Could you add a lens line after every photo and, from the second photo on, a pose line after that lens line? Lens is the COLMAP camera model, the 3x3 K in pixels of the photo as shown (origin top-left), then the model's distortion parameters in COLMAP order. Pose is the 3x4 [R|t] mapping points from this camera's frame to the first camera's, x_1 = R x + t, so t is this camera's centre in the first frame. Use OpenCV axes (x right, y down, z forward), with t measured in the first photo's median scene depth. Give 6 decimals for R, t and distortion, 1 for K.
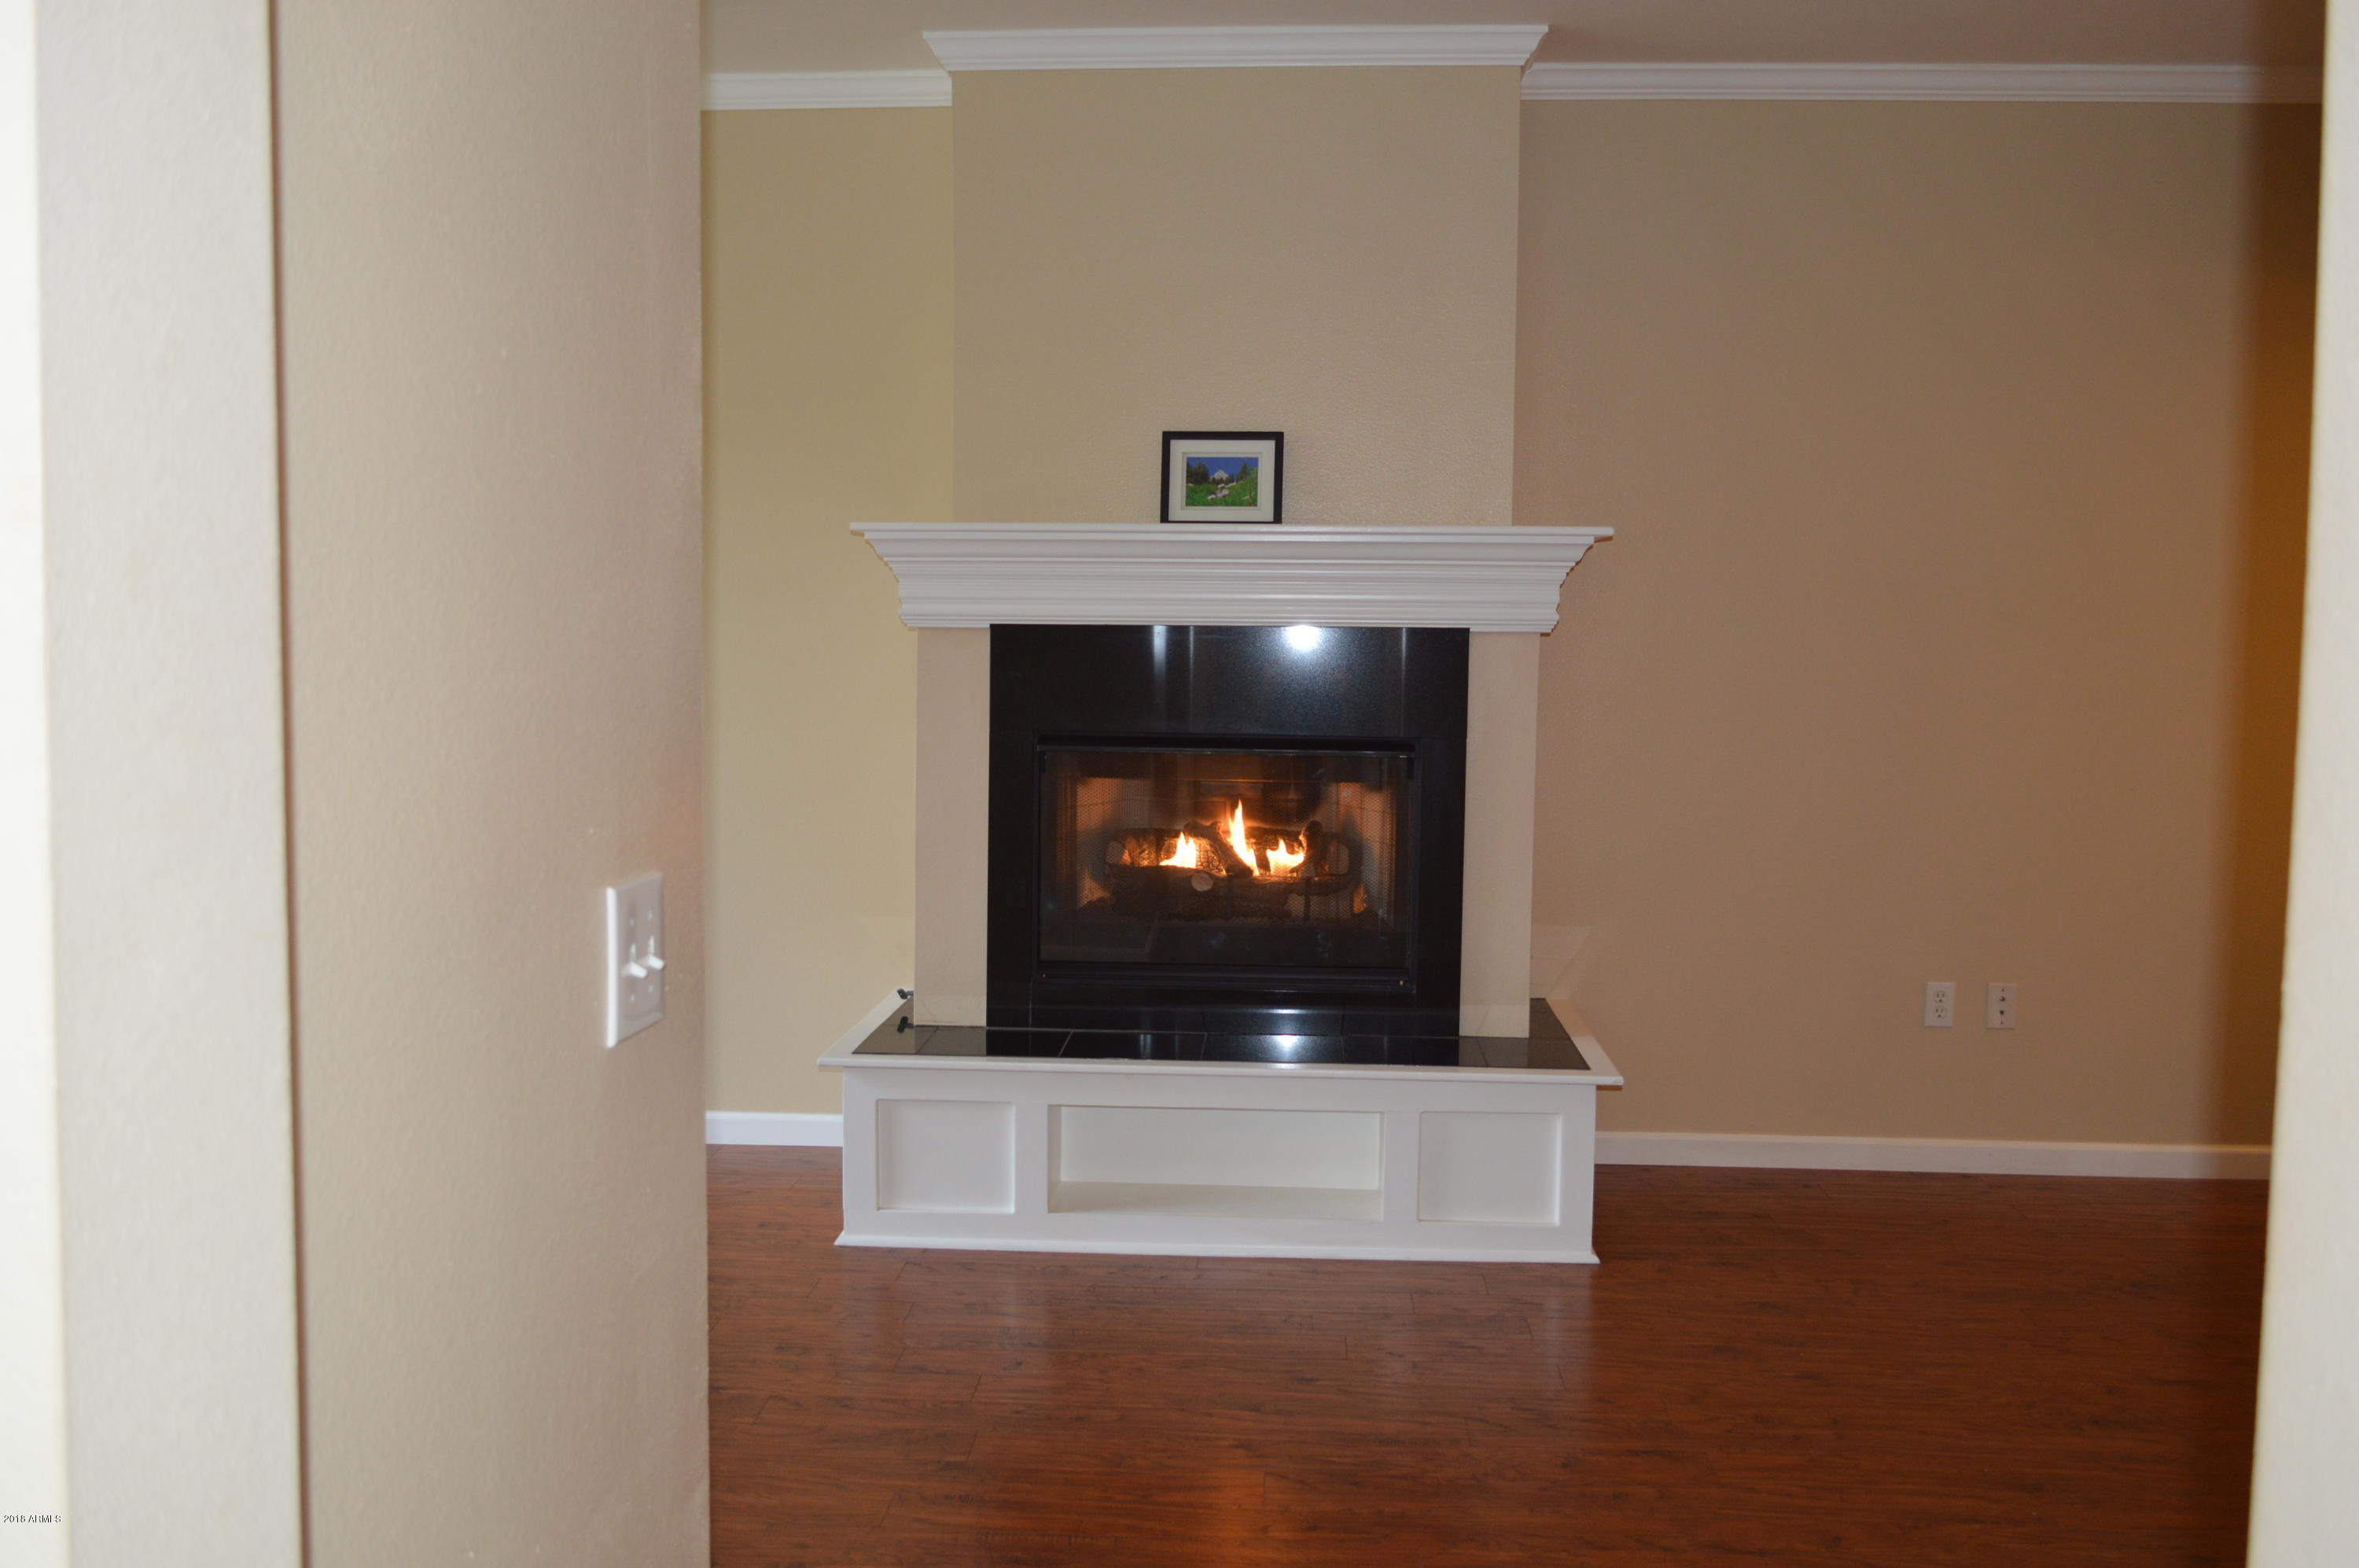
lens RADIAL K [[2023.0, 0, 1179.5], [0, 2023.0, 784.0], [0, 0, 1]] dist [-0.006914, 0.001773]
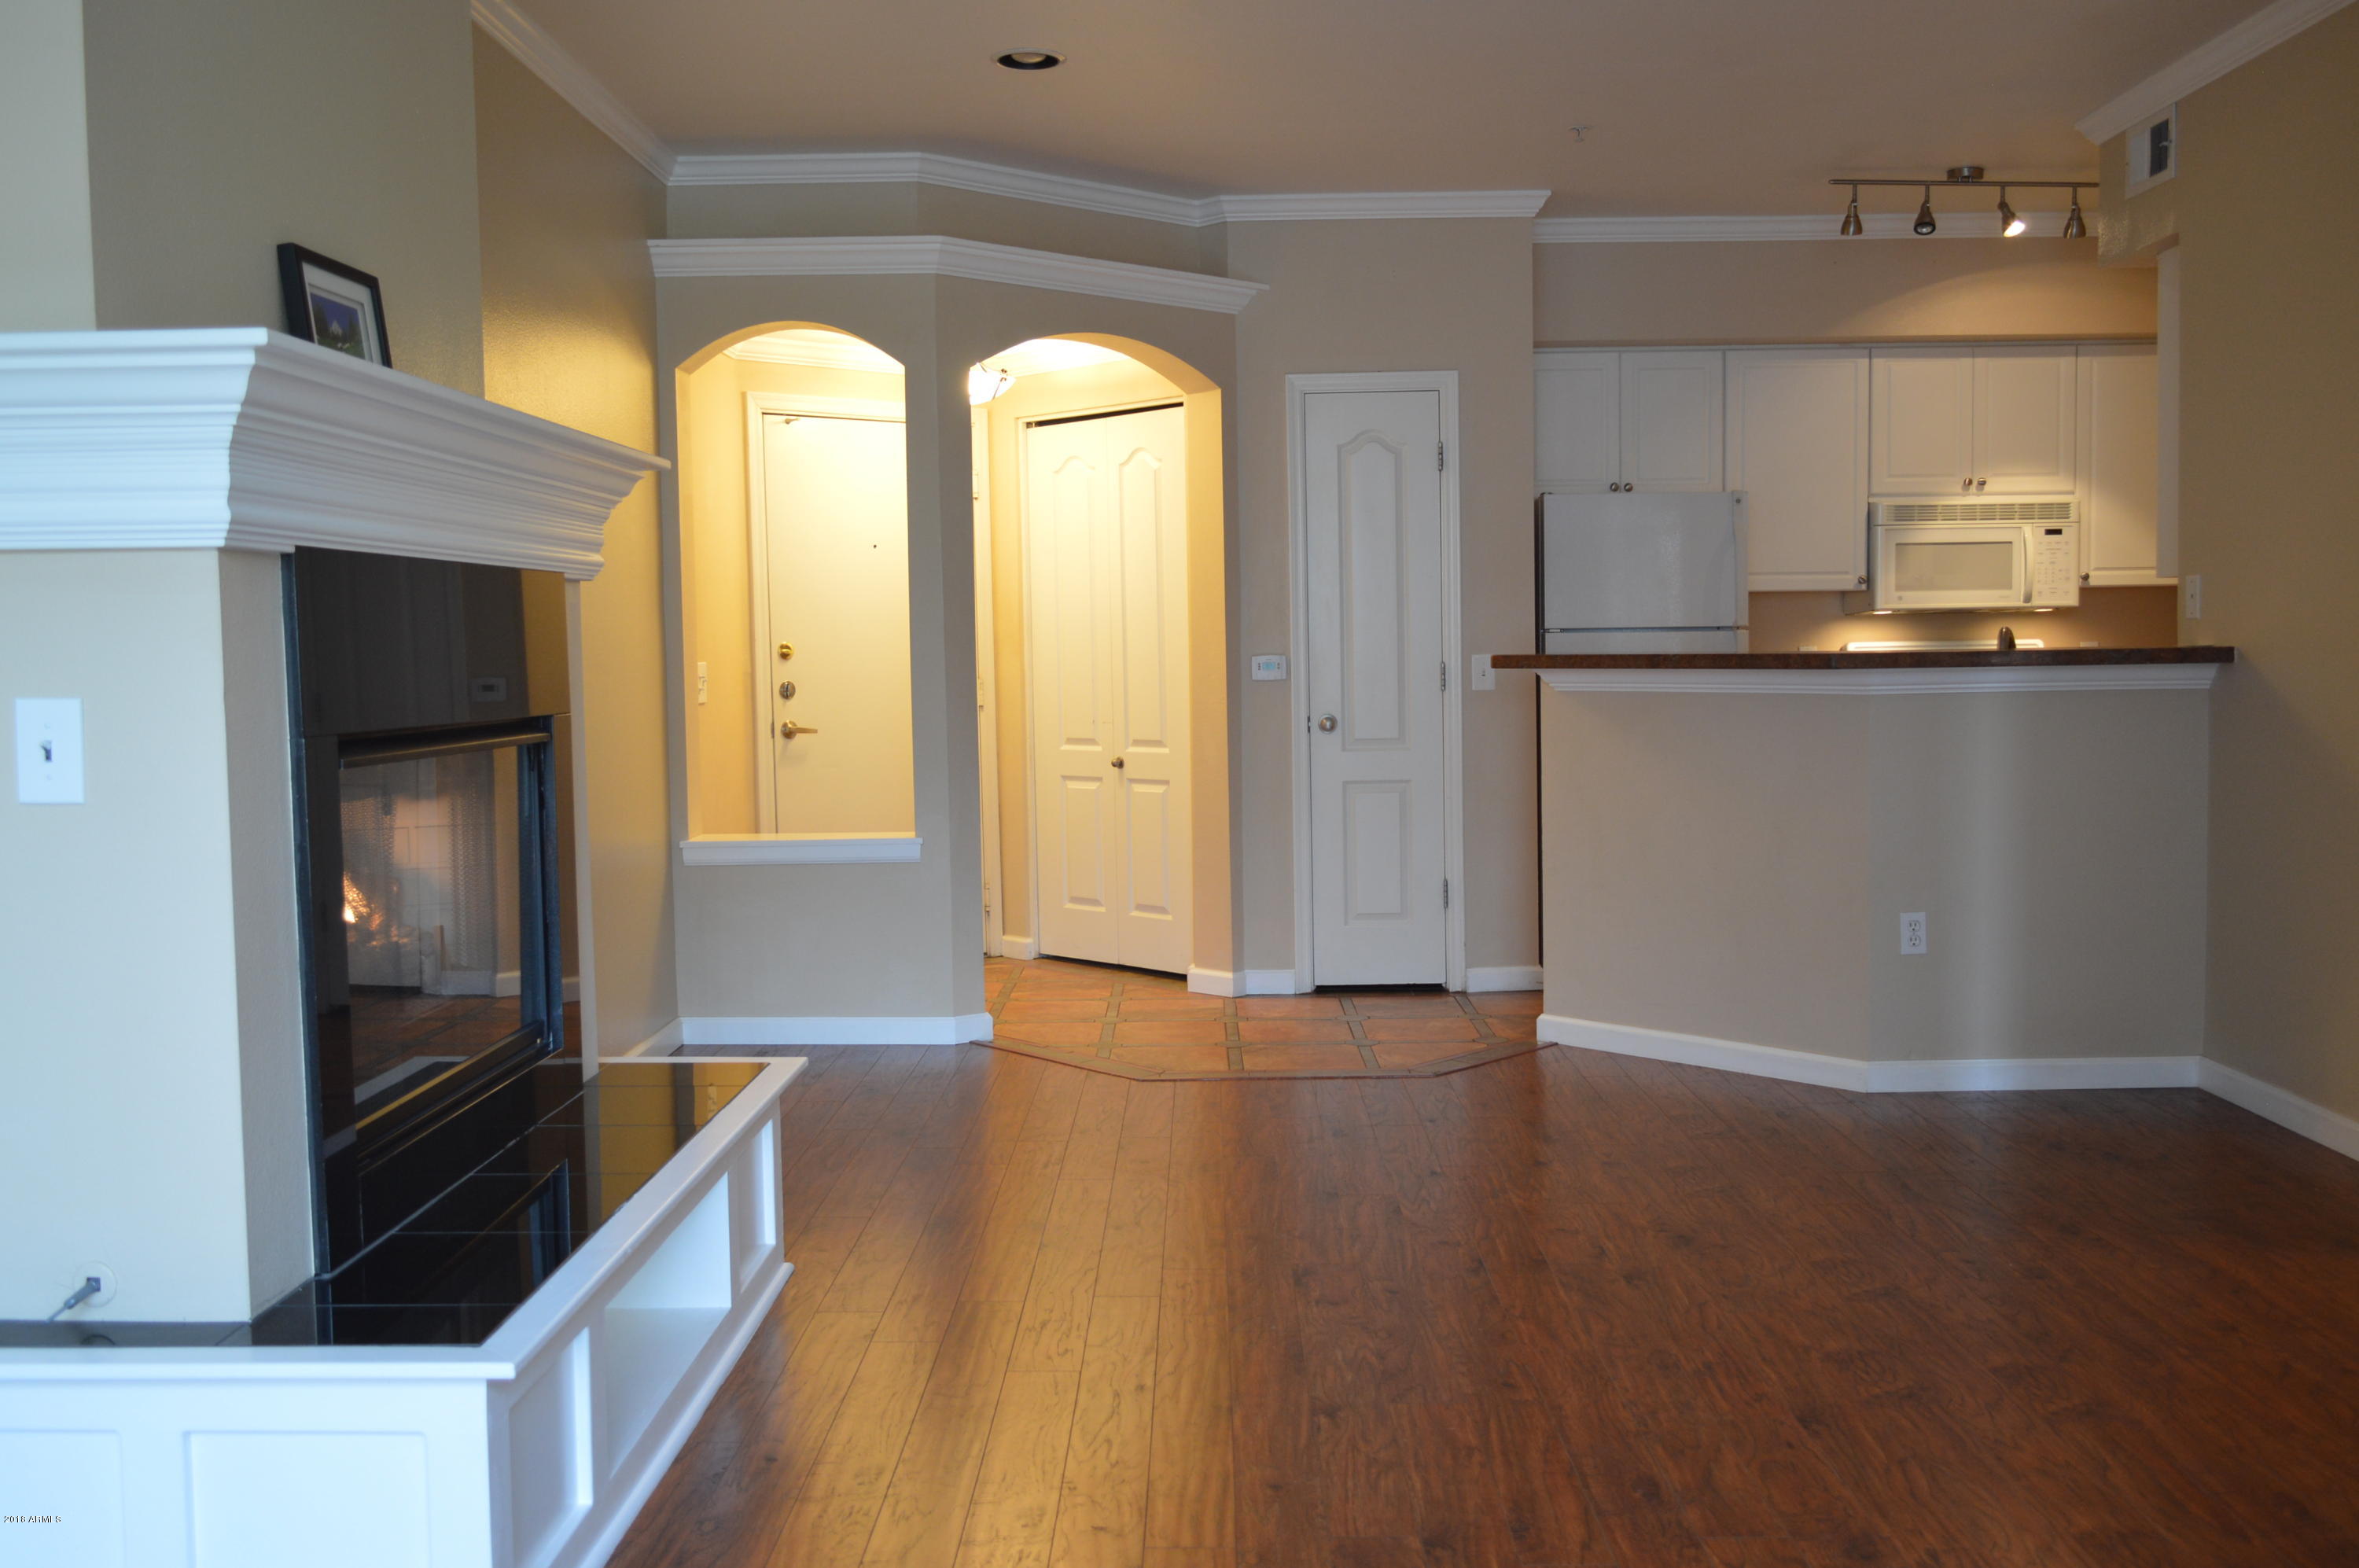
lens RADIAL K [[2042.2, 0, 1179.5], [0, 2042.2, 784.0], [0, 0, 1]] dist [-0.012599, 0.001749]
pose [[-0.038032, -0.080561, 0.996024, -0.659103], [0.087249, 0.992671, 0.083622, -0.040571], [-0.995460, 0.090083, -0.030724, 0.781318]]
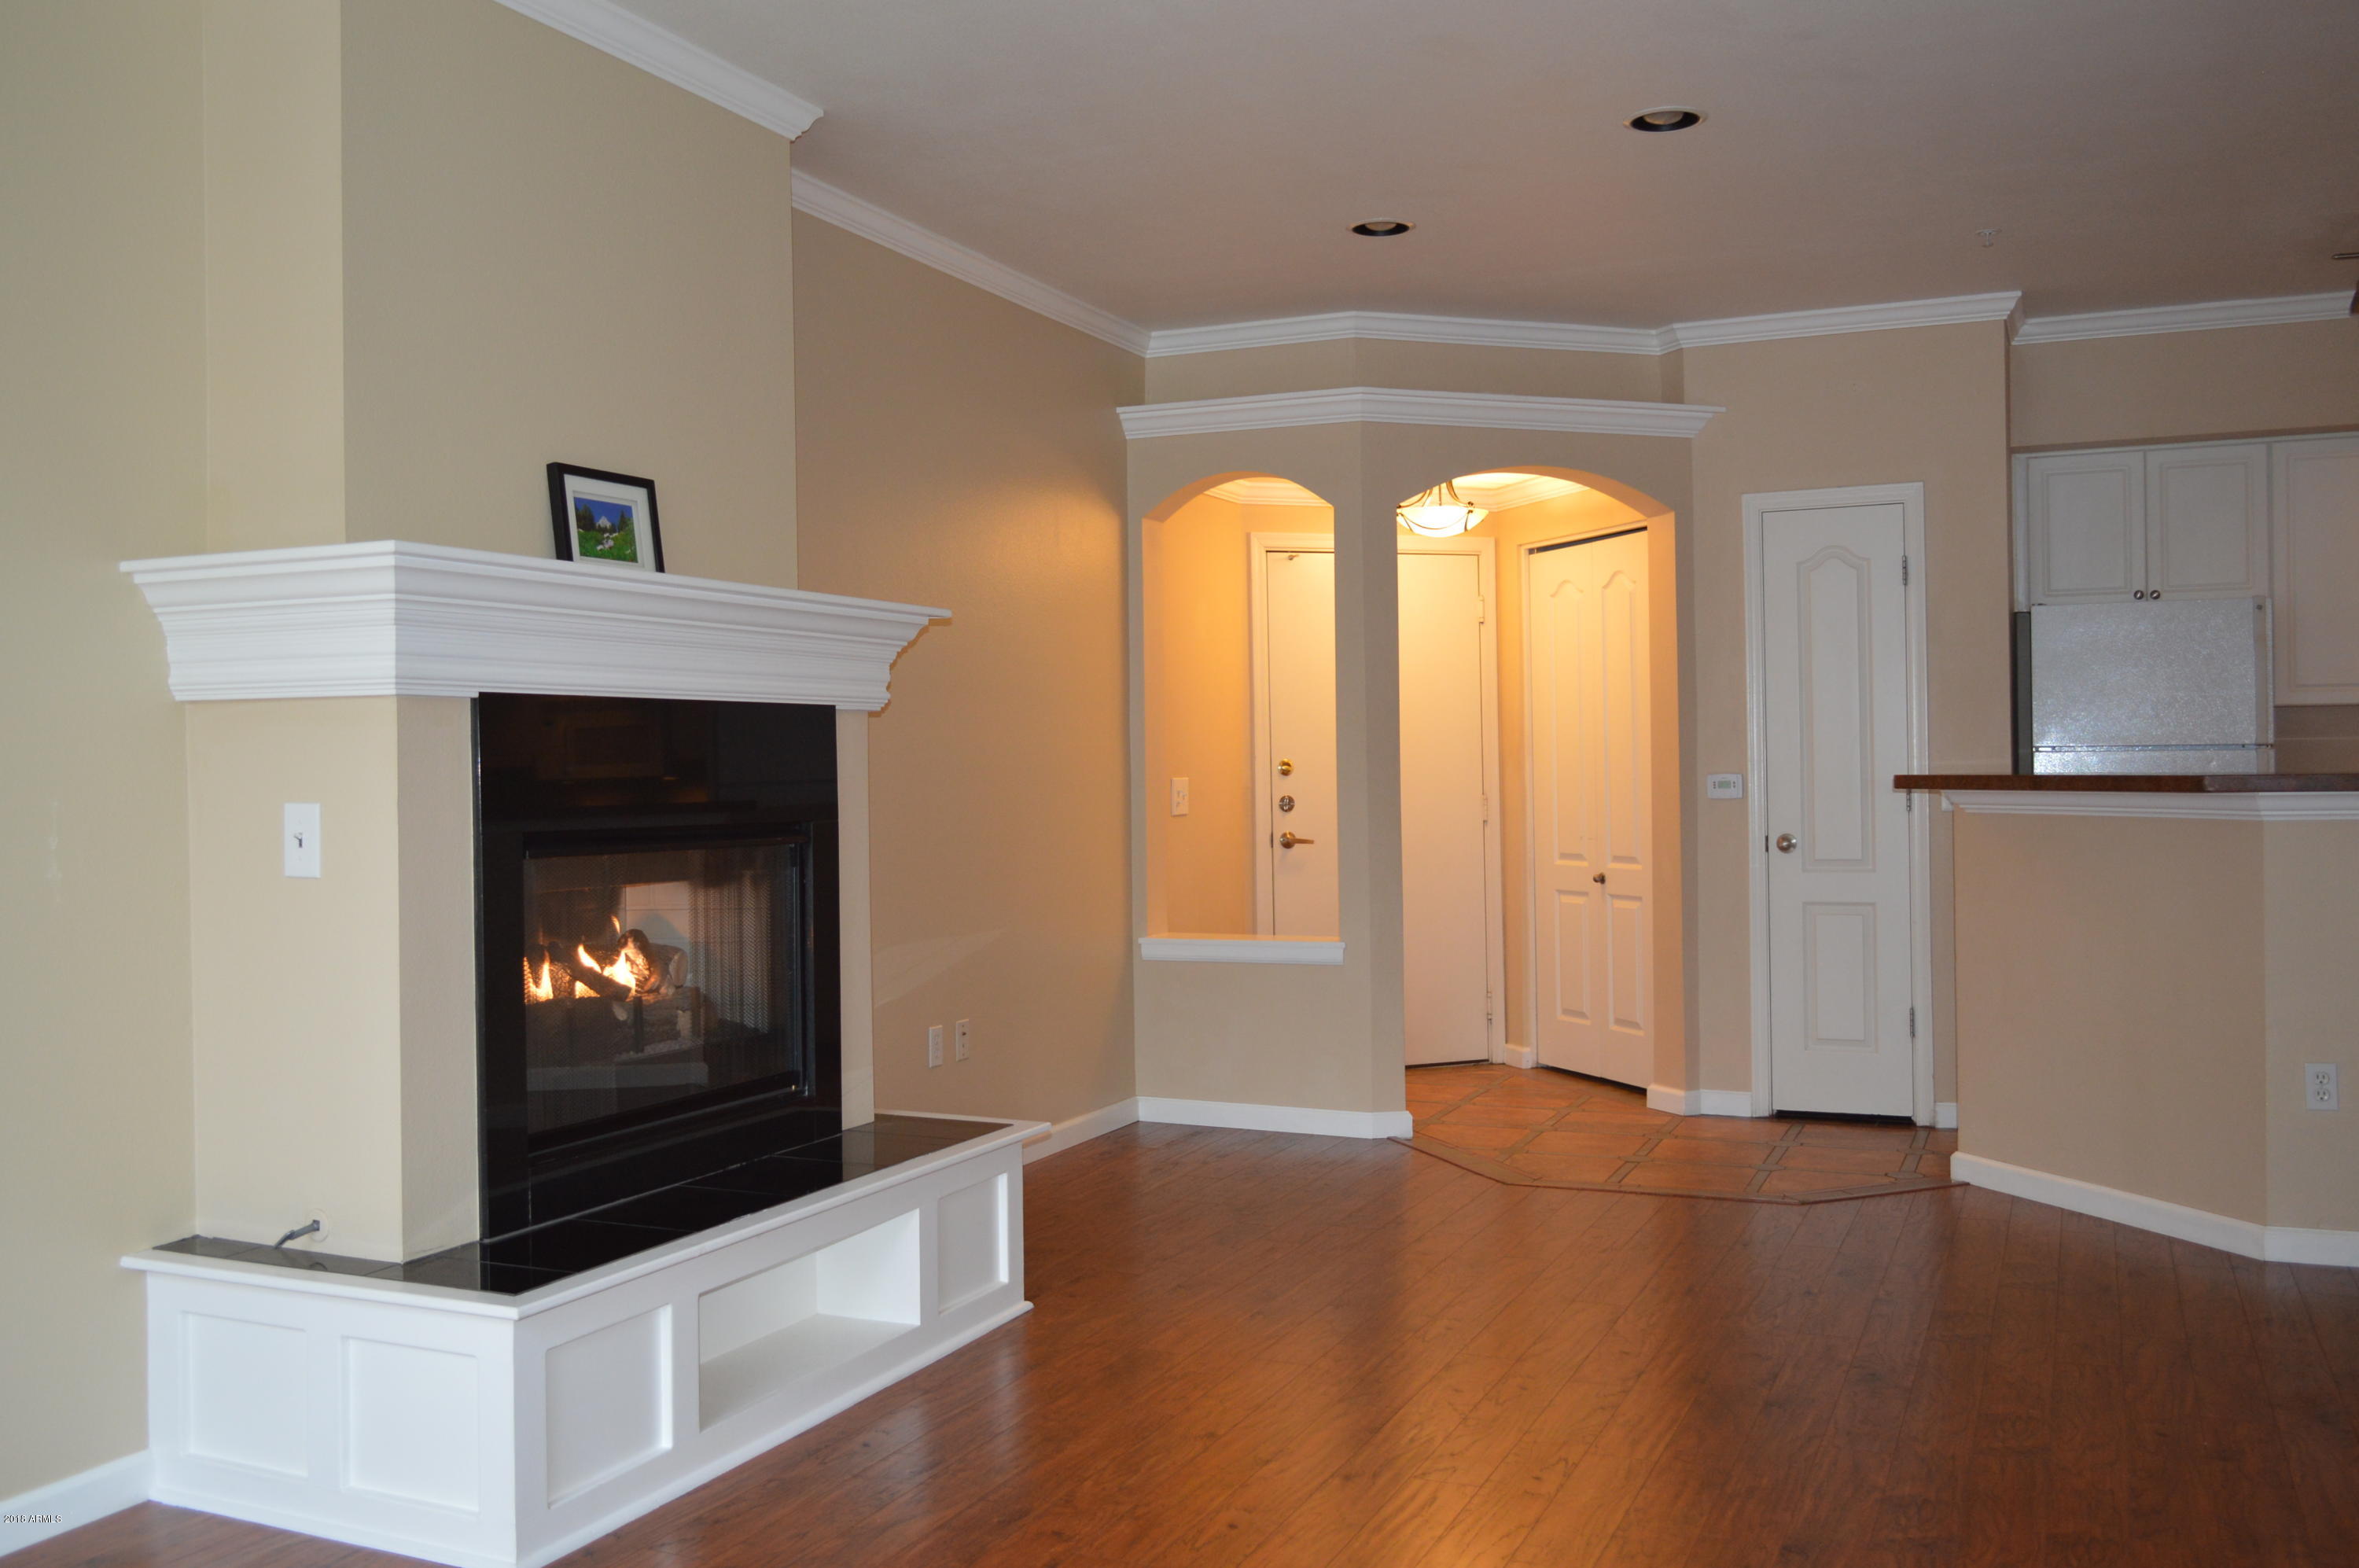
lens RADIAL K [[2042.2, 0, 1179.5], [0, 2042.2, 784.0], [0, 0, 1]] dist [-0.012599, 0.001749]
pose [[0.356894, -0.023883, 0.933839, -0.701881], [0.084663, 0.996386, -0.006874, -0.018811], [-0.930300, 0.081515, 0.357626, 0.493169]]
